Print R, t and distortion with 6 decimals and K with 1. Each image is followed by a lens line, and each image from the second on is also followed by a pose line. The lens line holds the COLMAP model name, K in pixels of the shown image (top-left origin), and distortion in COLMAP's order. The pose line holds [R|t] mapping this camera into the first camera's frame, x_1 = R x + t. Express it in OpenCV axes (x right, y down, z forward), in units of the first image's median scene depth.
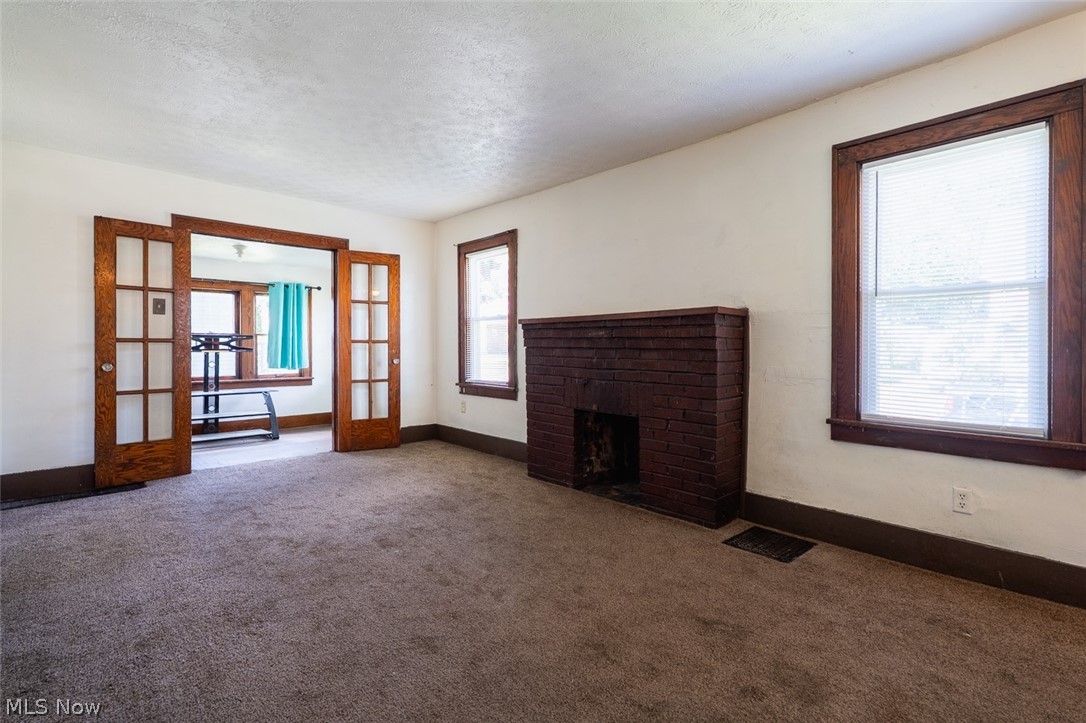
lens RADIAL K [[507.9, 0, 525.8], [0, 507.9, 348.4], [0, 0, 1]] dist [-0.000116, 0.000176]
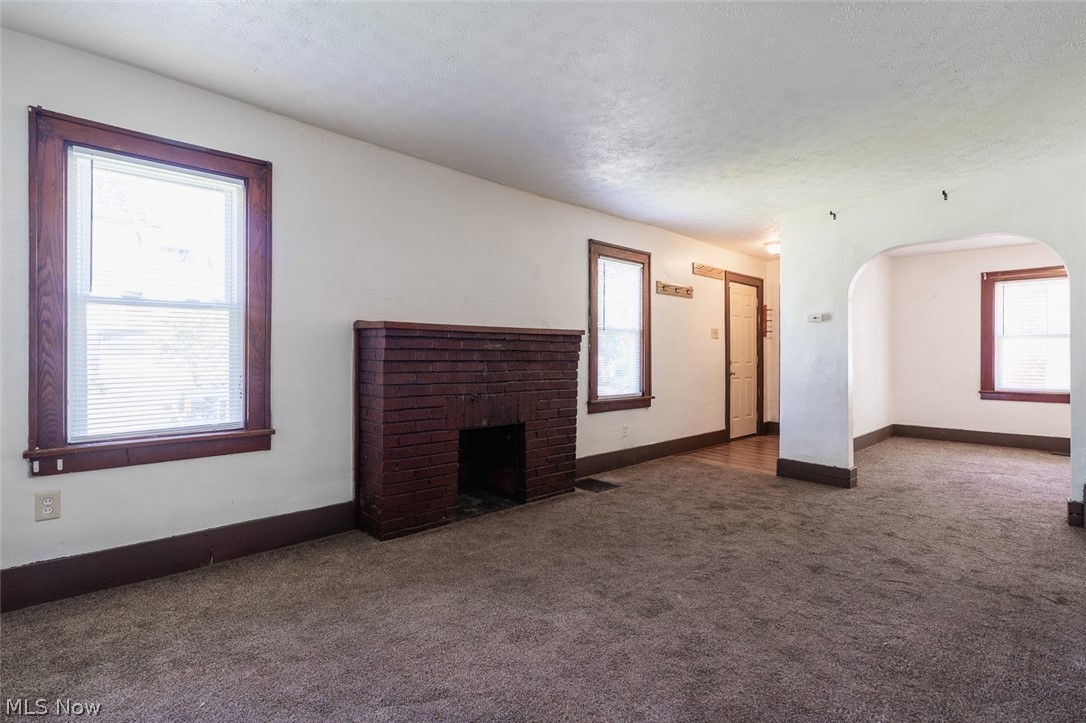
lens RADIAL K [[493.8, 0, 543.0], [0, 493.8, 361.5], [0, 0, 1]] dist [-0.000529, -0.000143]
pose [[-0.007161, -0.010619, 0.999918, -0.752280], [0.004426, 0.999933, 0.010650, -0.008346], [-0.999965, 0.004502, -0.007113, 0.851857]]
